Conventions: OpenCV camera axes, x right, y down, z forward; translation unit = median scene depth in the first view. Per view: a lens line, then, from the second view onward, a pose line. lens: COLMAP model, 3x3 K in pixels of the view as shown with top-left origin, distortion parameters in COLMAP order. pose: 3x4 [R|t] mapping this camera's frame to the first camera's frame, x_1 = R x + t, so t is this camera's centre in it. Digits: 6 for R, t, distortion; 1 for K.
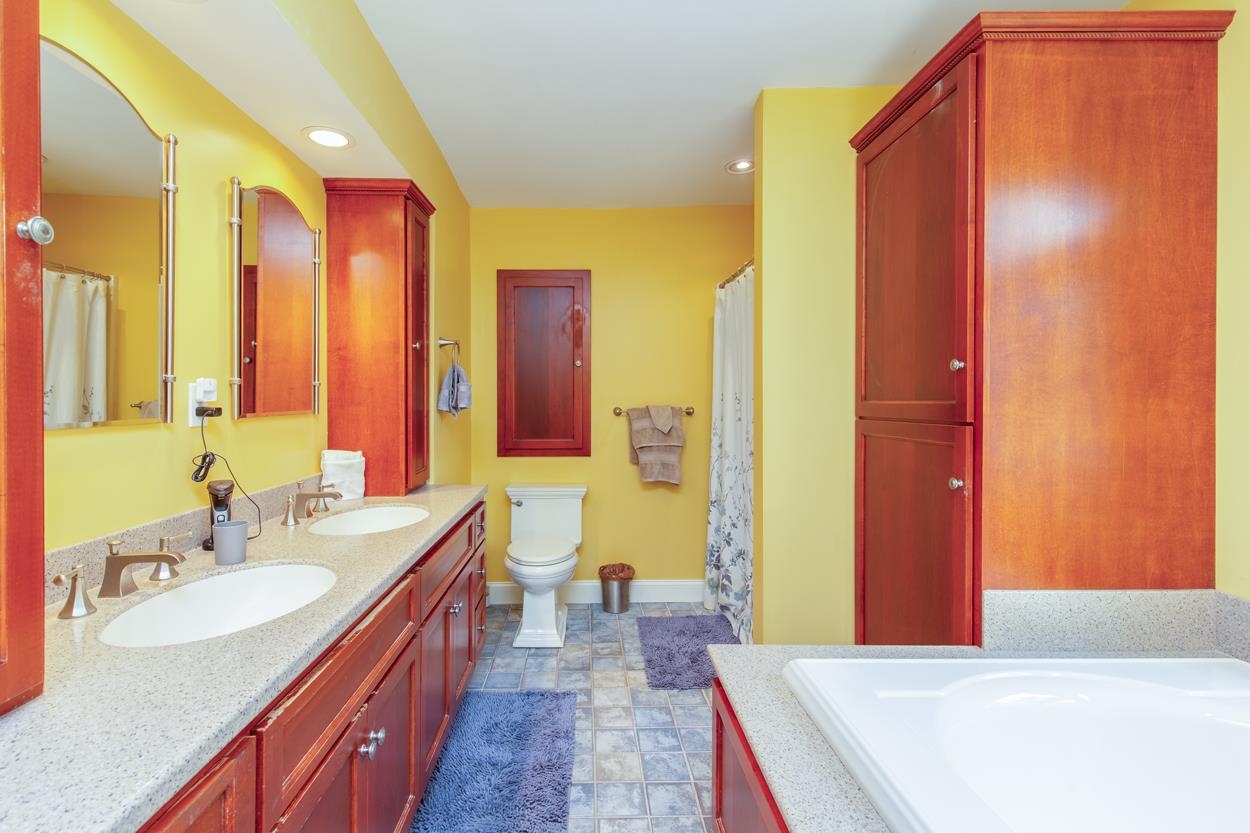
lens RADIAL K [[570.5, 0, 623.3], [0, 570.5, 403.2], [0, 0, 1]] dist [0.000446, 0.000090]
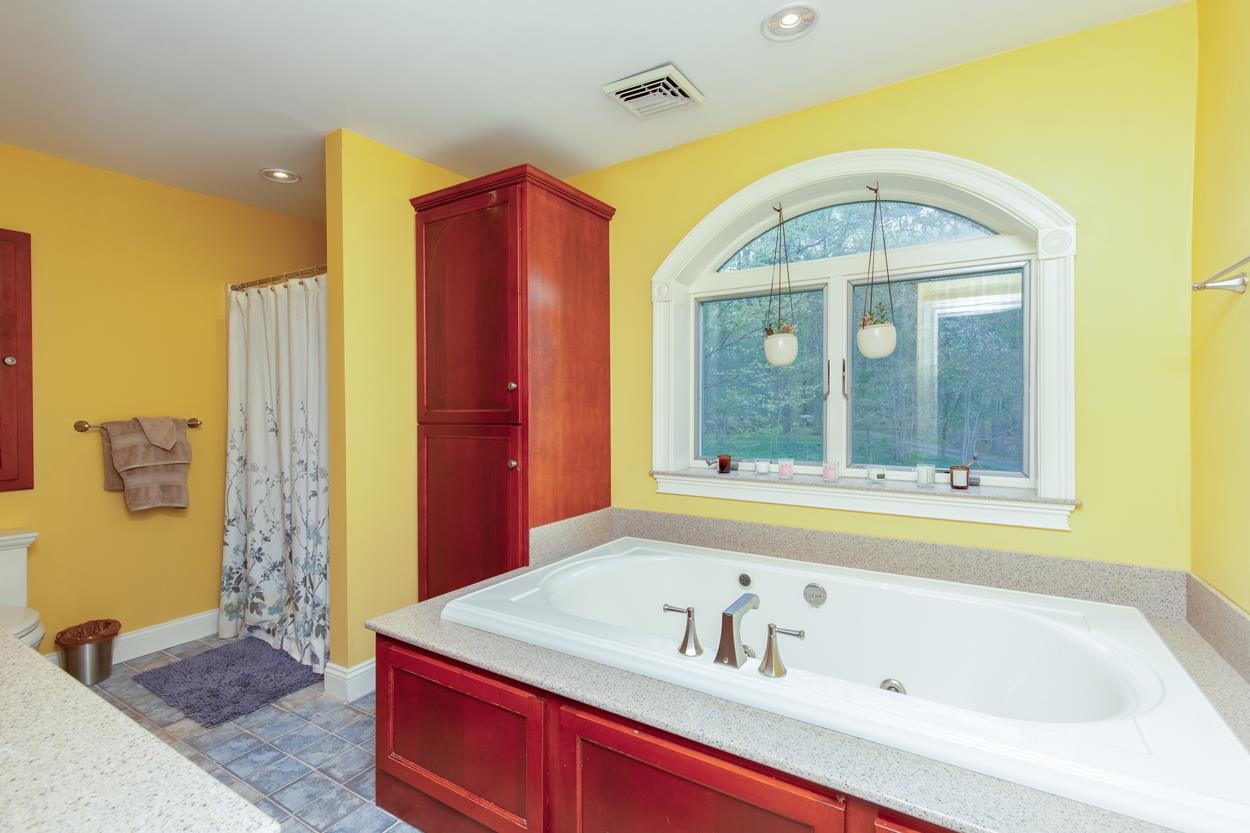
lens RADIAL K [[570.5, 0, 625.4], [0, 570.5, 414.3], [0, 0, 1]] dist [0.000446, 0.000090]
pose [[0.538884, -0.014999, 0.842246, -0.312662], [0.010575, 0.999883, 0.011040, -0.002846], [-0.842314, 0.002957, 0.538980, -0.043177]]
